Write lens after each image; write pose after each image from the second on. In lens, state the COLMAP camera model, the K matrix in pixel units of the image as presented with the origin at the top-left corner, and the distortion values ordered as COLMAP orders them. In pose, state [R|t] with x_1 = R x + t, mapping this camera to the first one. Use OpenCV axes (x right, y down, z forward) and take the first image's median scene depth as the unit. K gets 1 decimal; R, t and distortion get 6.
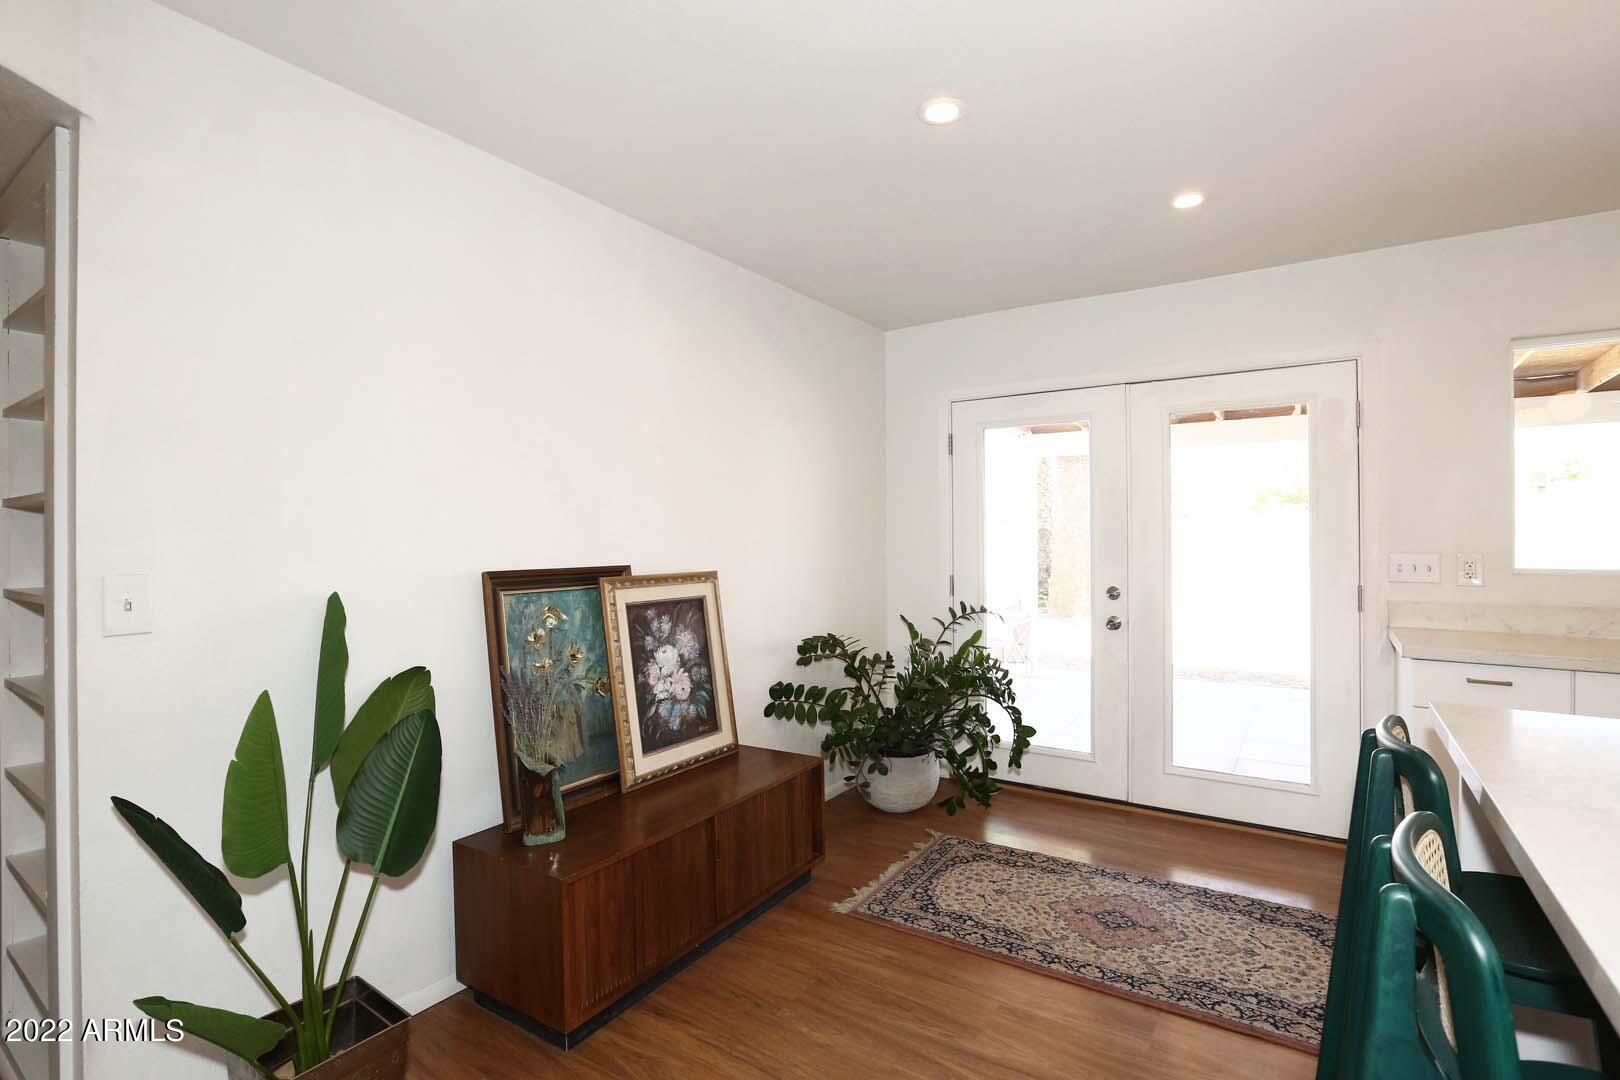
lens RADIAL K [[773.6, 0, 817.6], [0, 773.6, 541.9], [0, 0, 1]] dist [-0.005754, 0.000459]
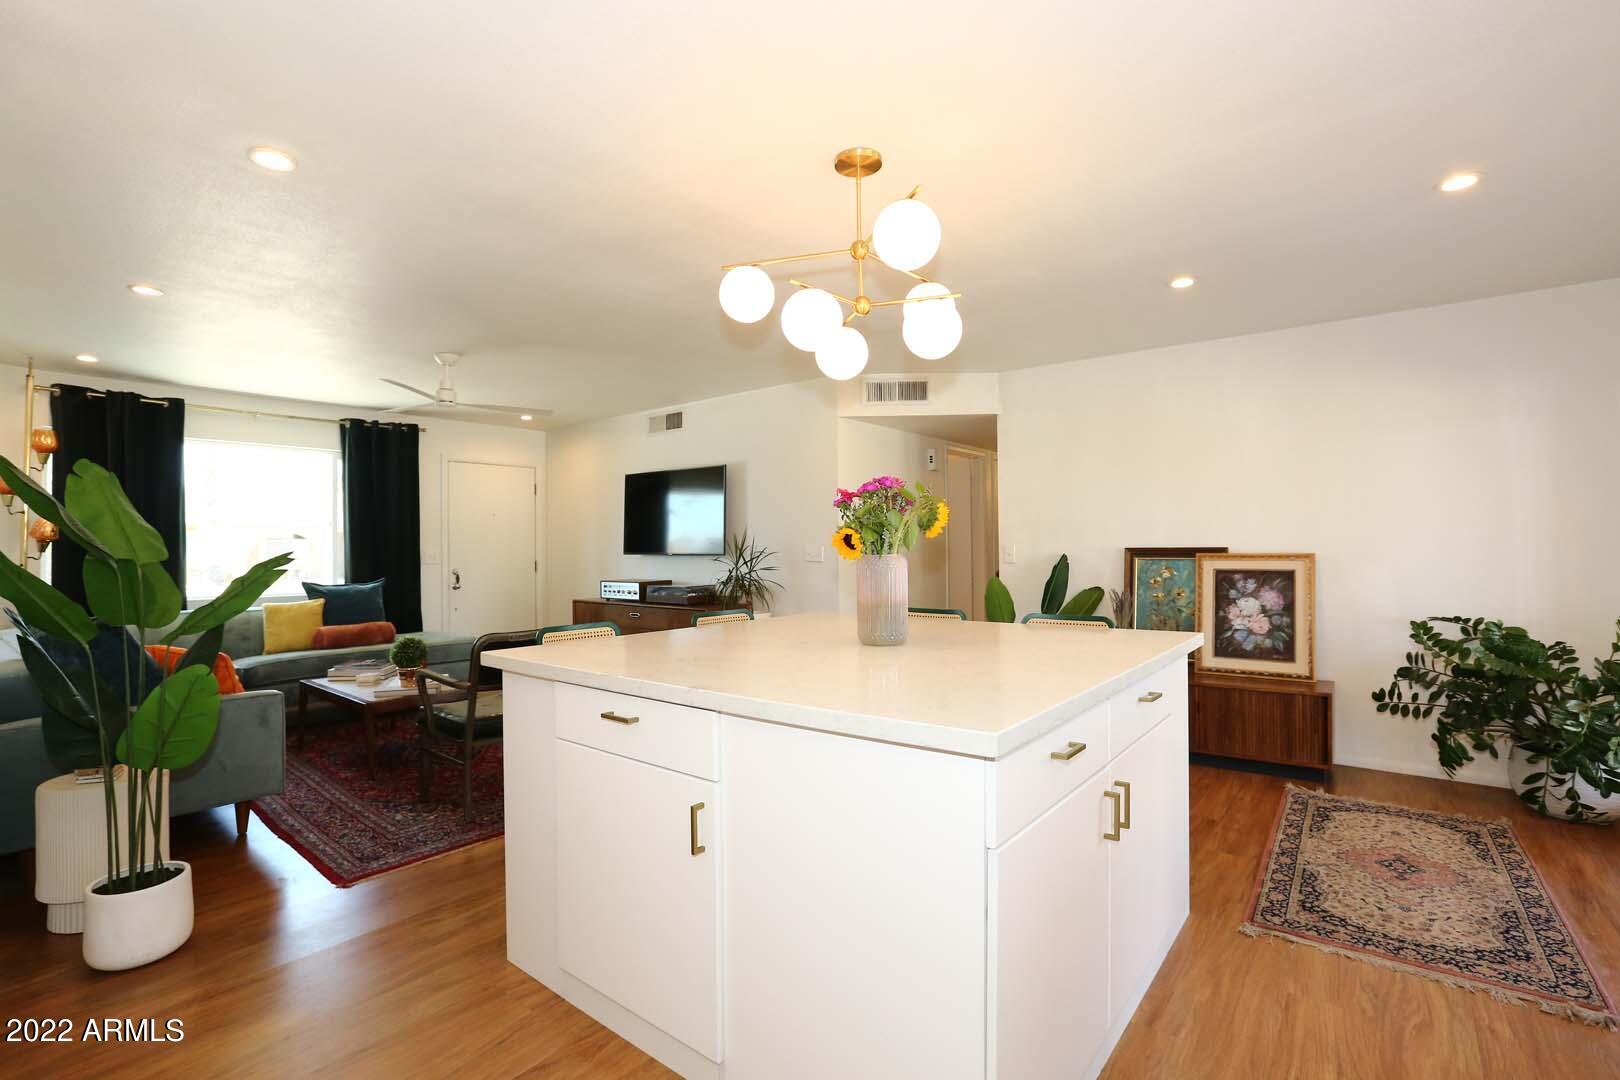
lens RADIAL K [[741.8, 0, 795.0], [0, 741.8, 535.0], [0, 0, 1]] dist [-0.037926, 0.011816]
pose [[-0.100252, -0.007725, -0.994932, 1.415253], [0.003759, 0.999960, -0.008143, 0.012765], [0.994955, -0.004556, -0.100219, 0.217999]]
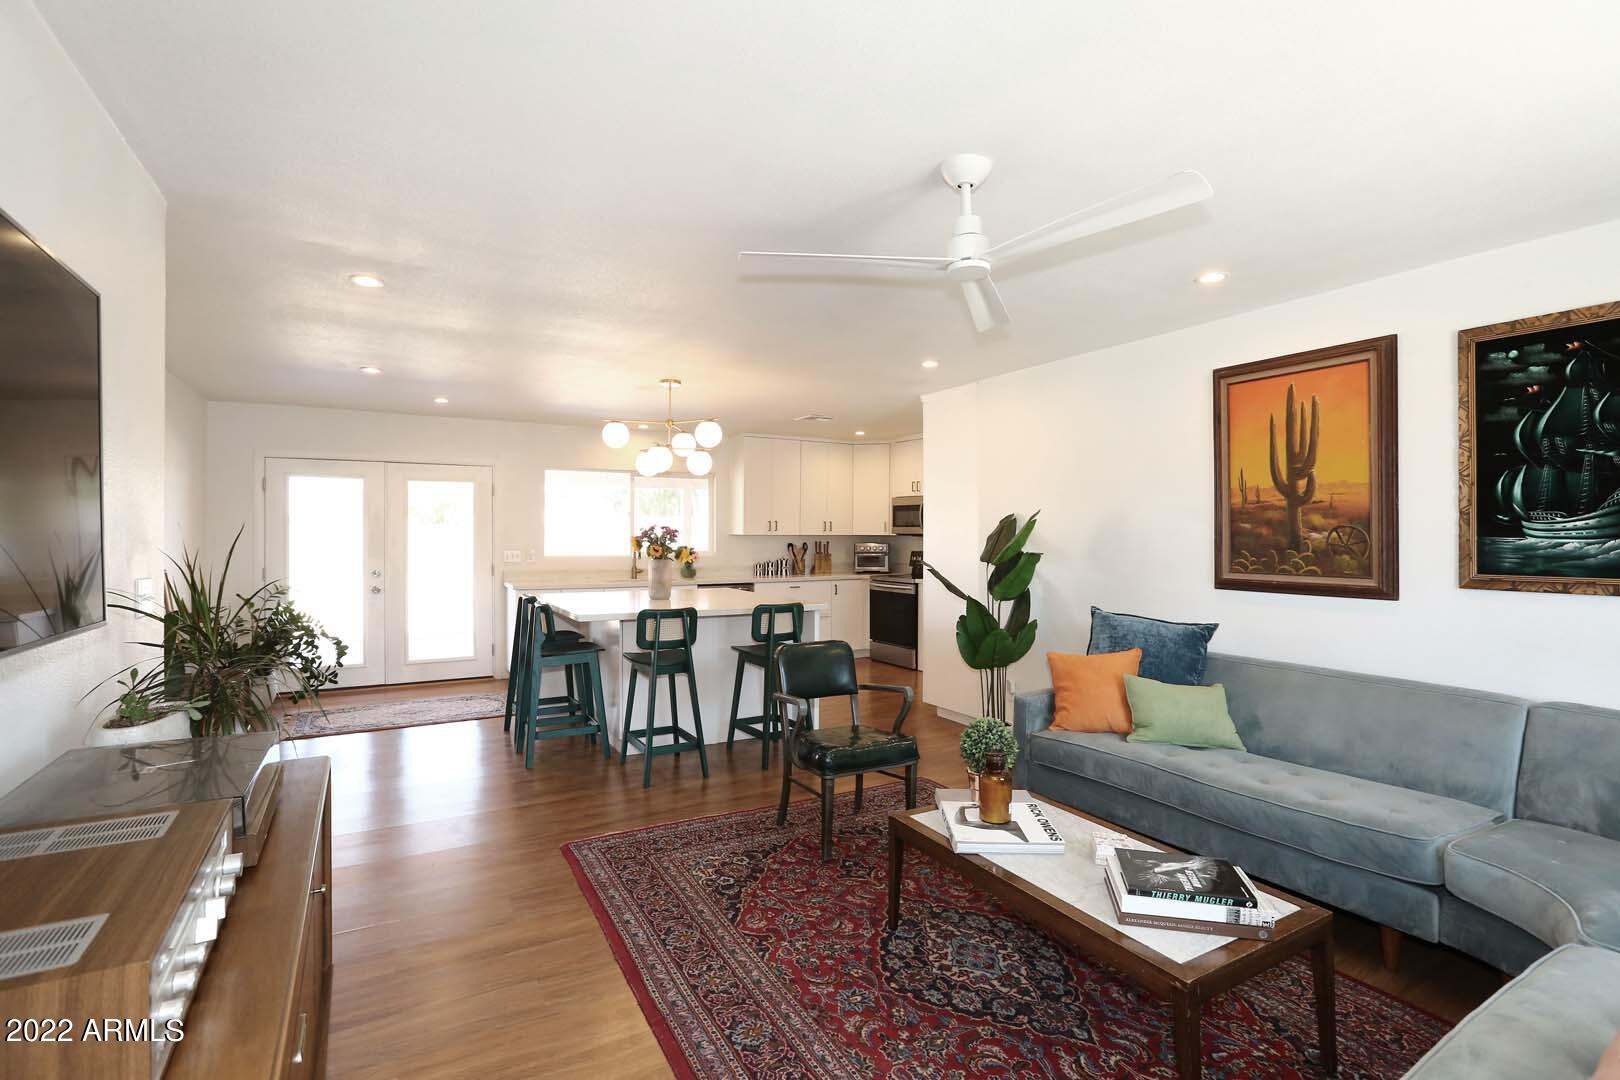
lens RADIAL K [[741.8, 0, 816.7], [0, 741.8, 533.6], [0, 0, 1]] dist [-0.037926, 0.011816]
pose [[0.434053, 0.009190, 0.900841, -0.993849], [-0.000543, 0.999950, -0.009939, -0.016790], [-0.900887, 0.003825, 0.434036, -0.964212]]
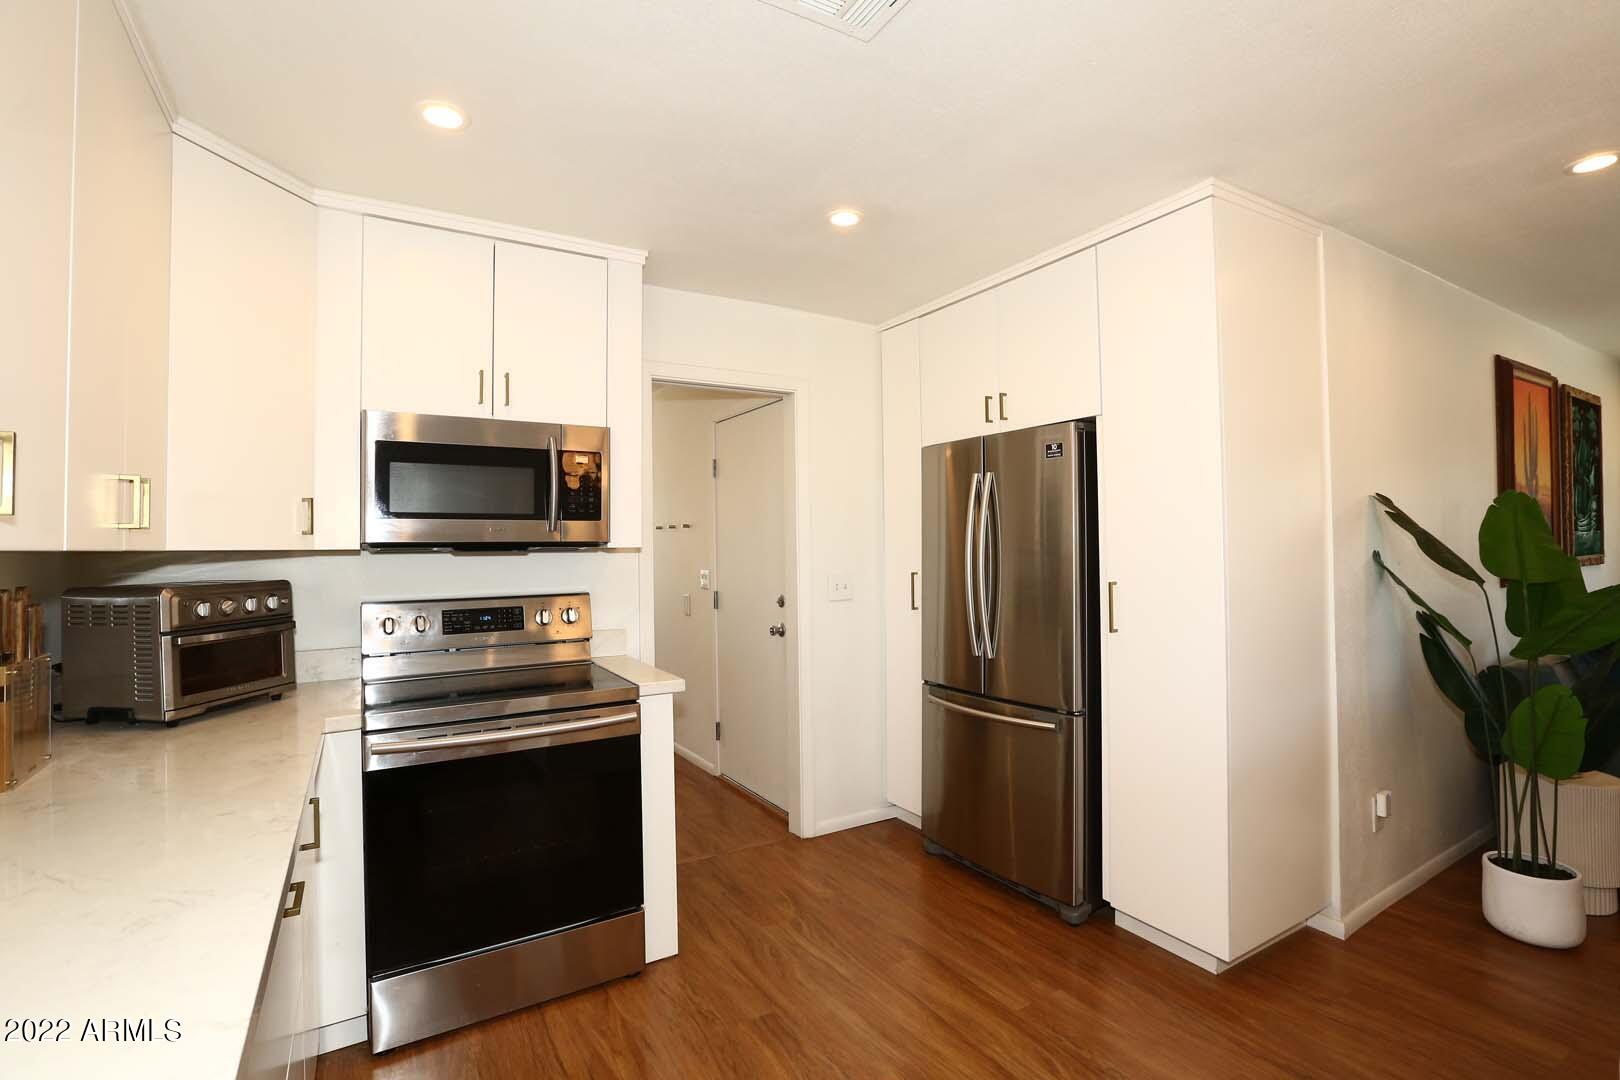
lens RADIAL K [[741.8, 0, 805.1], [0, 741.8, 531.5], [0, 0, 1]] dist [-0.037926, 0.011816]
pose [[-0.905995, 0.026115, 0.422482, 1.107046], [0.022806, 0.999657, -0.012884, -0.037889], [-0.422674, -0.002038, -0.906280, 0.608245]]
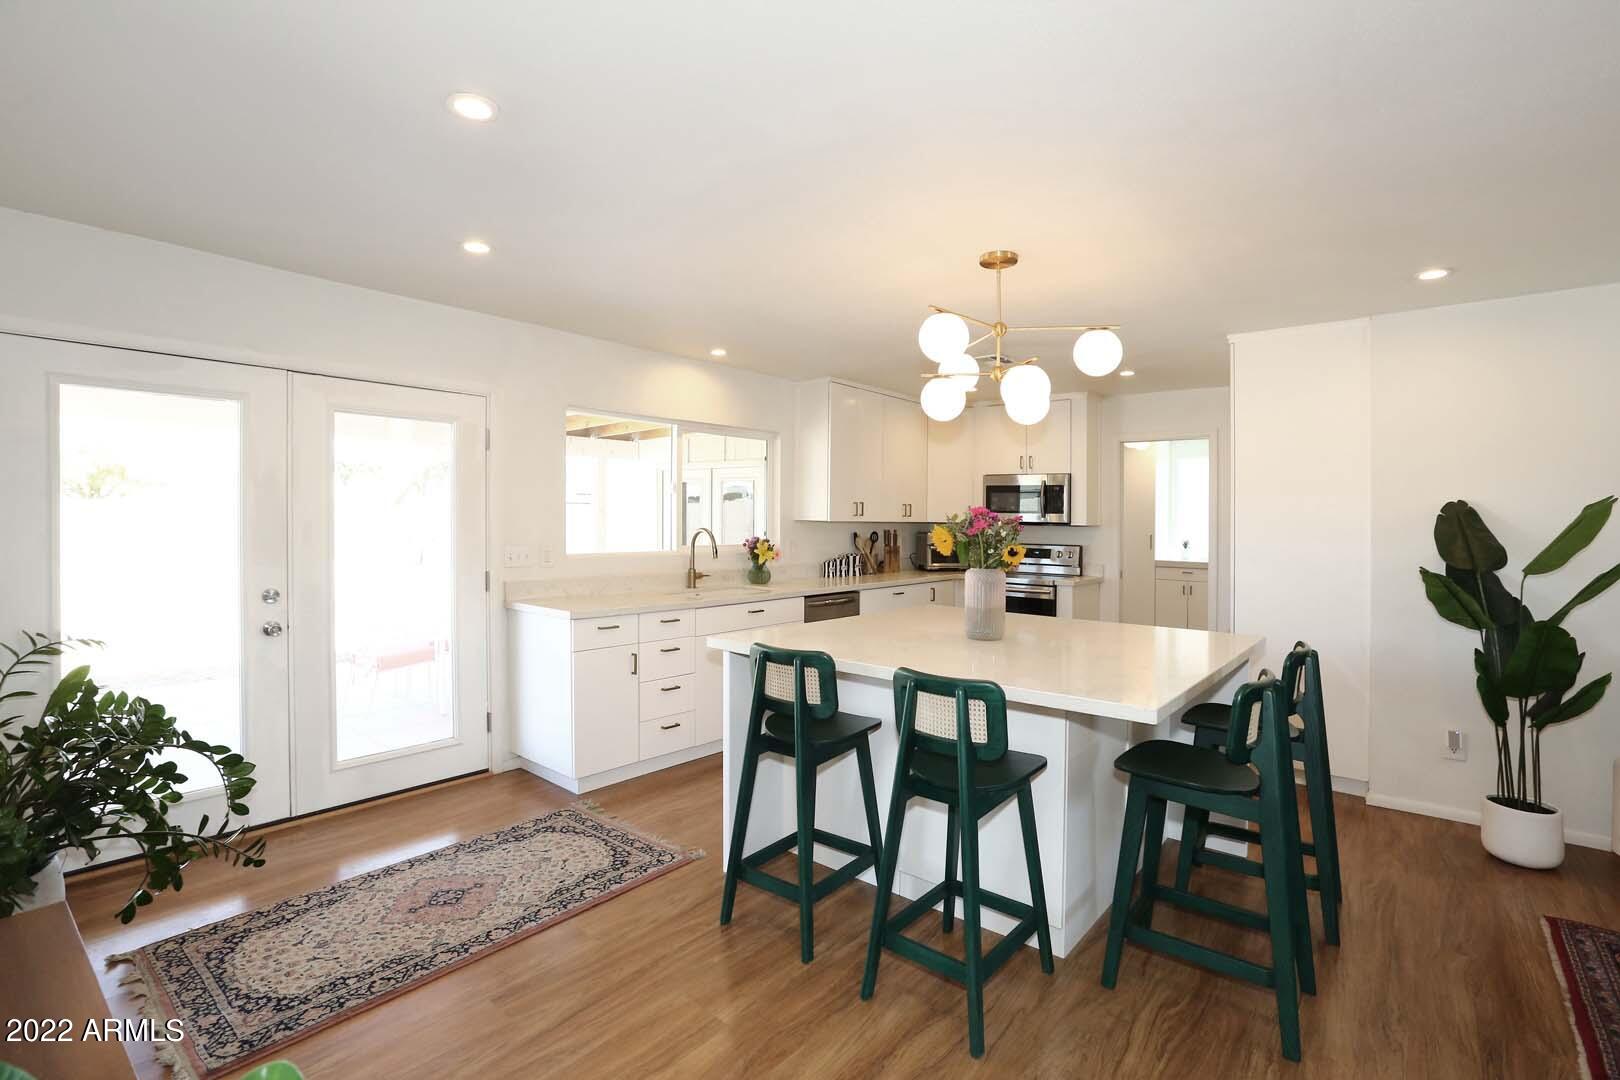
lens RADIAL K [[741.8, 0, 814.7], [0, 741.8, 516.2], [0, 0, 1]] dist [-0.037926, 0.011816]
pose [[0.108644, 0.012916, 0.993997, -0.532088], [-0.007197, 0.999900, -0.012206, -0.028827], [-0.994055, -0.005828, 0.108726, 0.358777]]
